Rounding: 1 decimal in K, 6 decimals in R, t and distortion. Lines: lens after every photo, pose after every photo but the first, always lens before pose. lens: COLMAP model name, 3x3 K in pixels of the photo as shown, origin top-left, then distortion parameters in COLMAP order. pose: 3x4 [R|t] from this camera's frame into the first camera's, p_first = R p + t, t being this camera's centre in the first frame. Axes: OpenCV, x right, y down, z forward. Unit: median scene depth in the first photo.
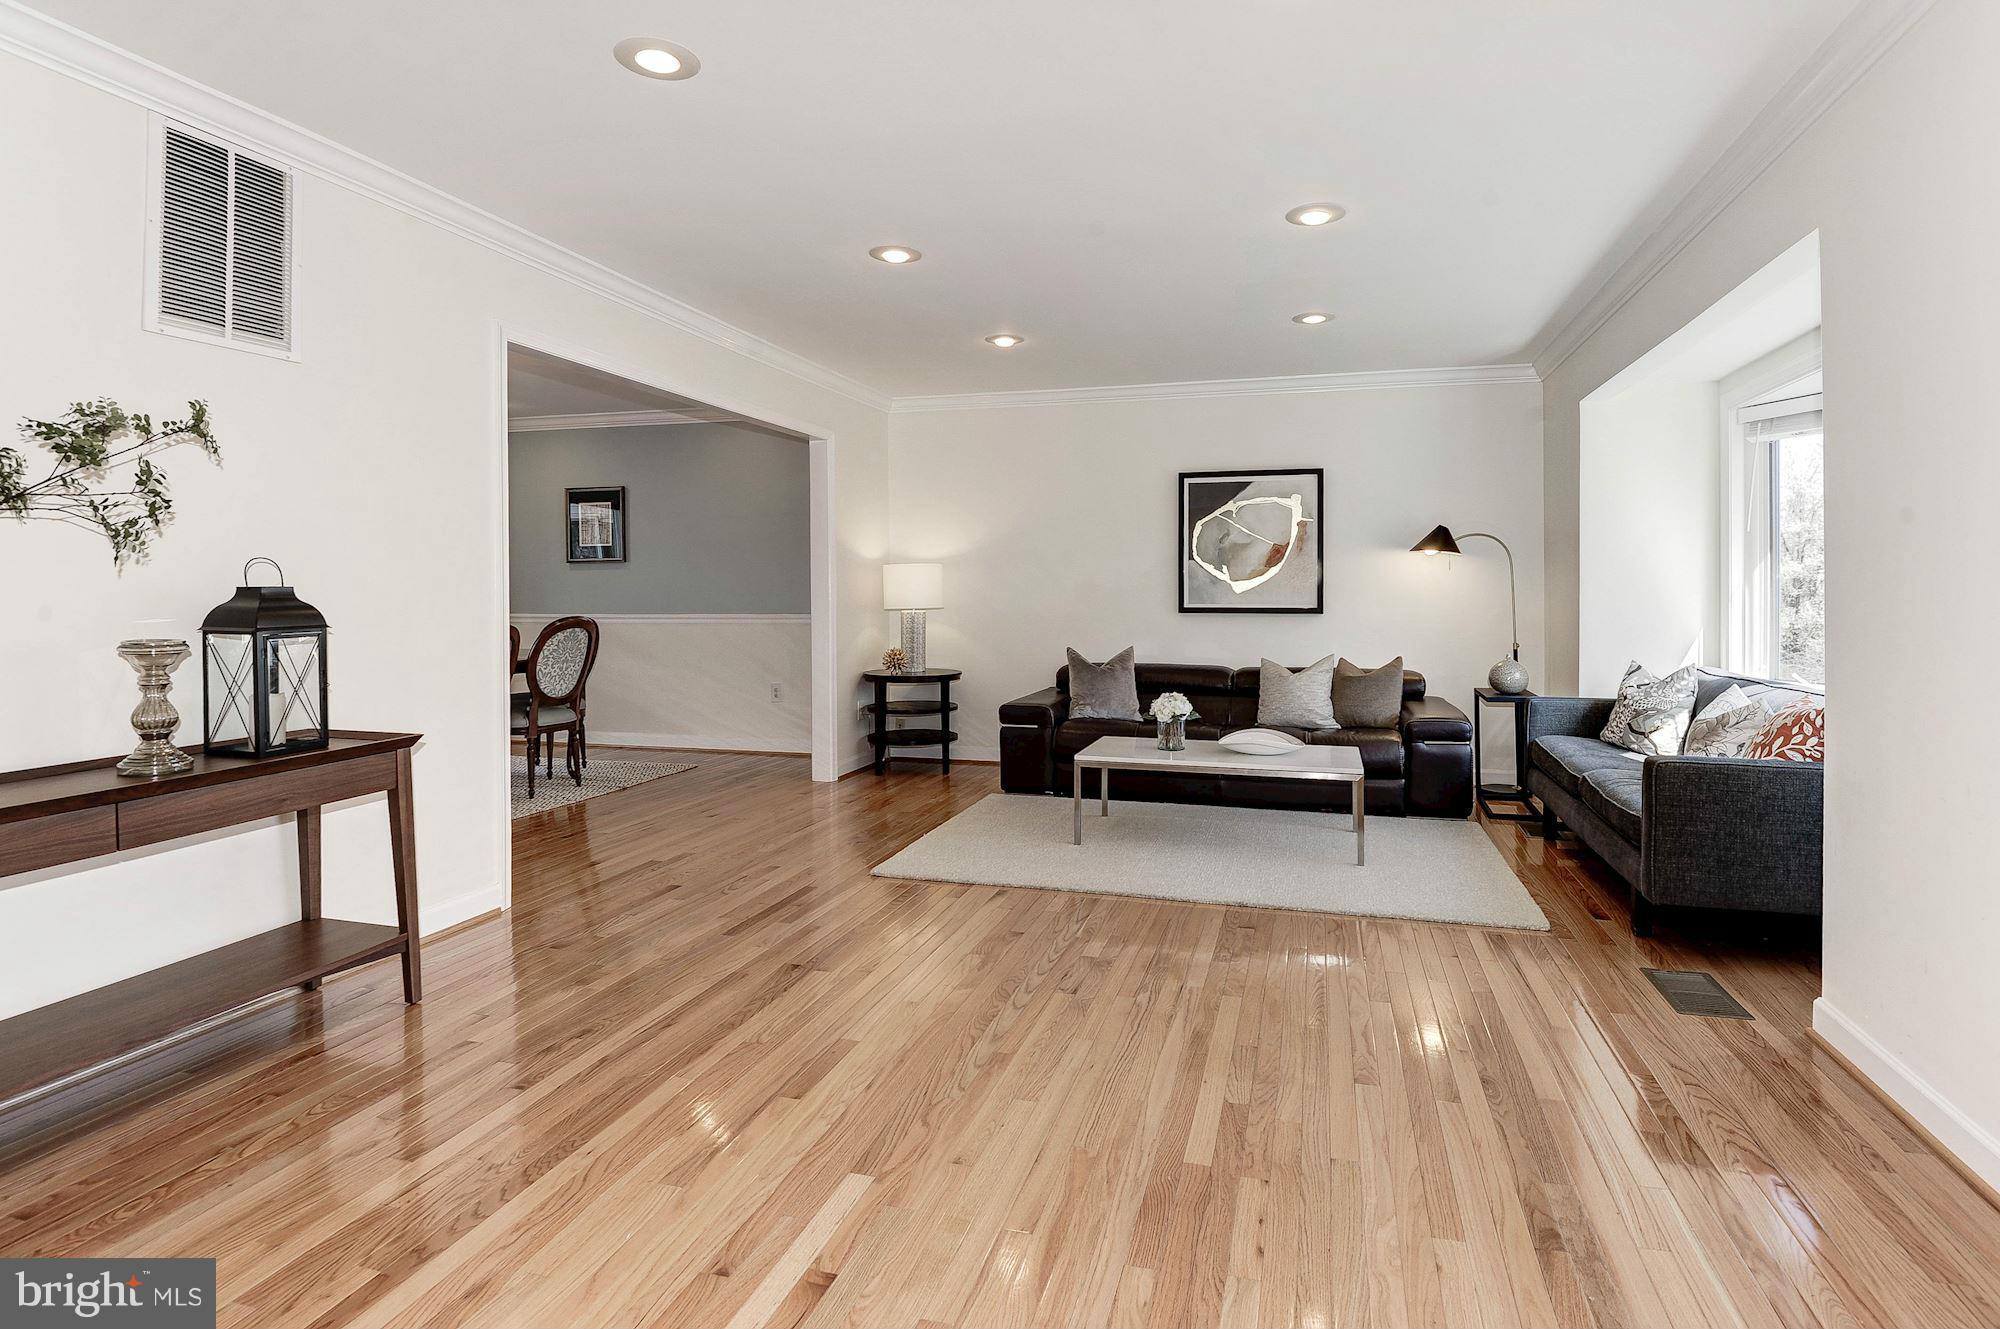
lens RADIAL K [[987.0, 0, 1040.5], [0, 987.0, 604.9], [0, 0, 1]] dist [0.021055, -0.025971]
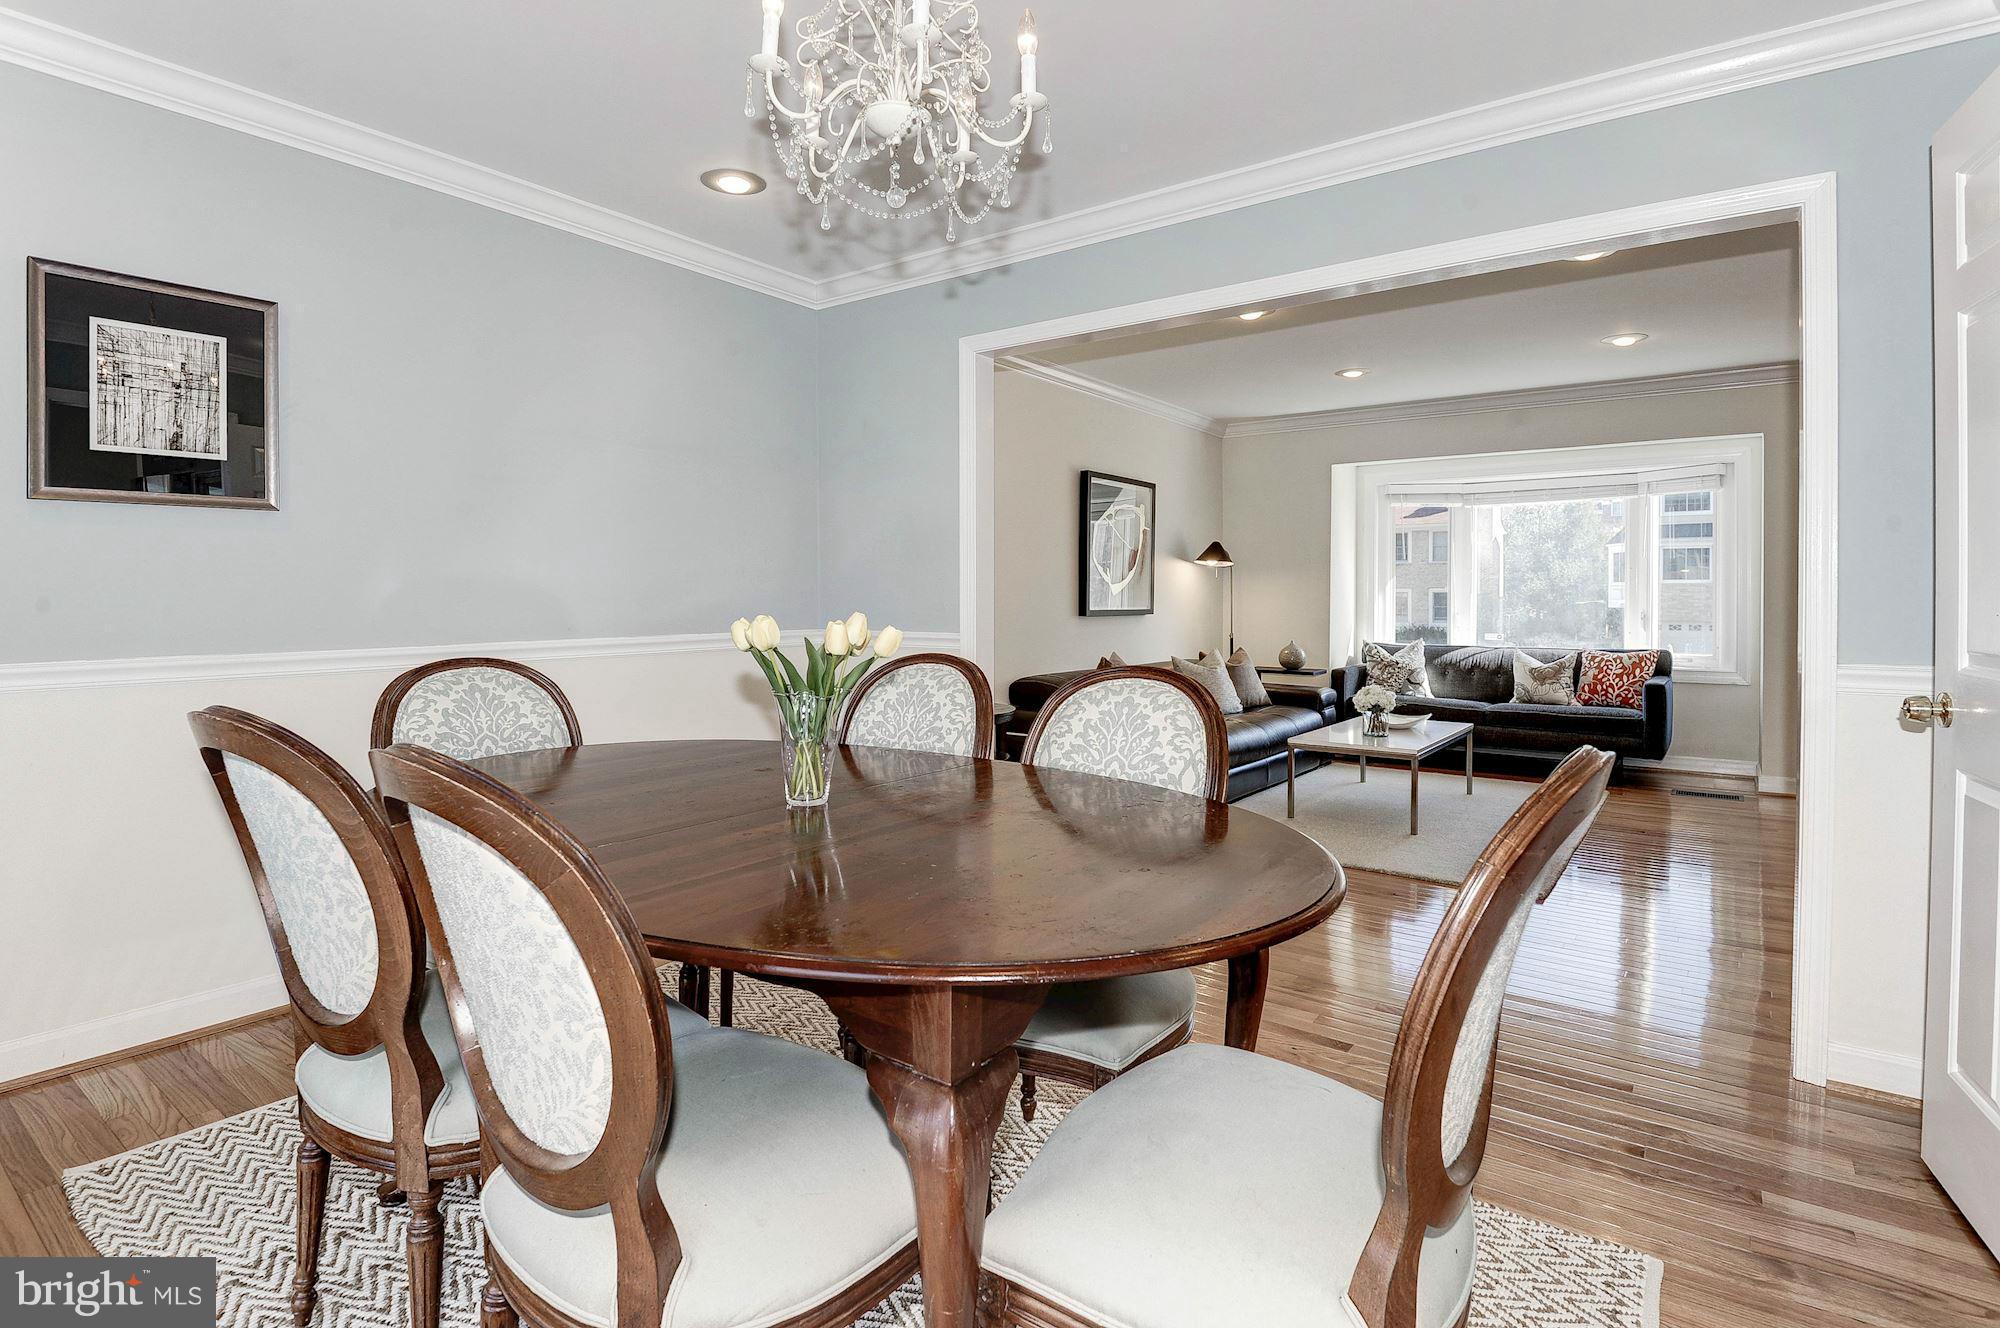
lens RADIAL K [[987.0, 0, 1040.5], [0, 987.0, 604.4], [0, 0, 1]] dist [0.021055, -0.025971]
pose [[0.347086, -0.006830, 0.937809, -0.990864], [0.006477, 0.999967, 0.004886, -0.010082], [-0.937811, 0.004378, 0.347118, 0.906702]]
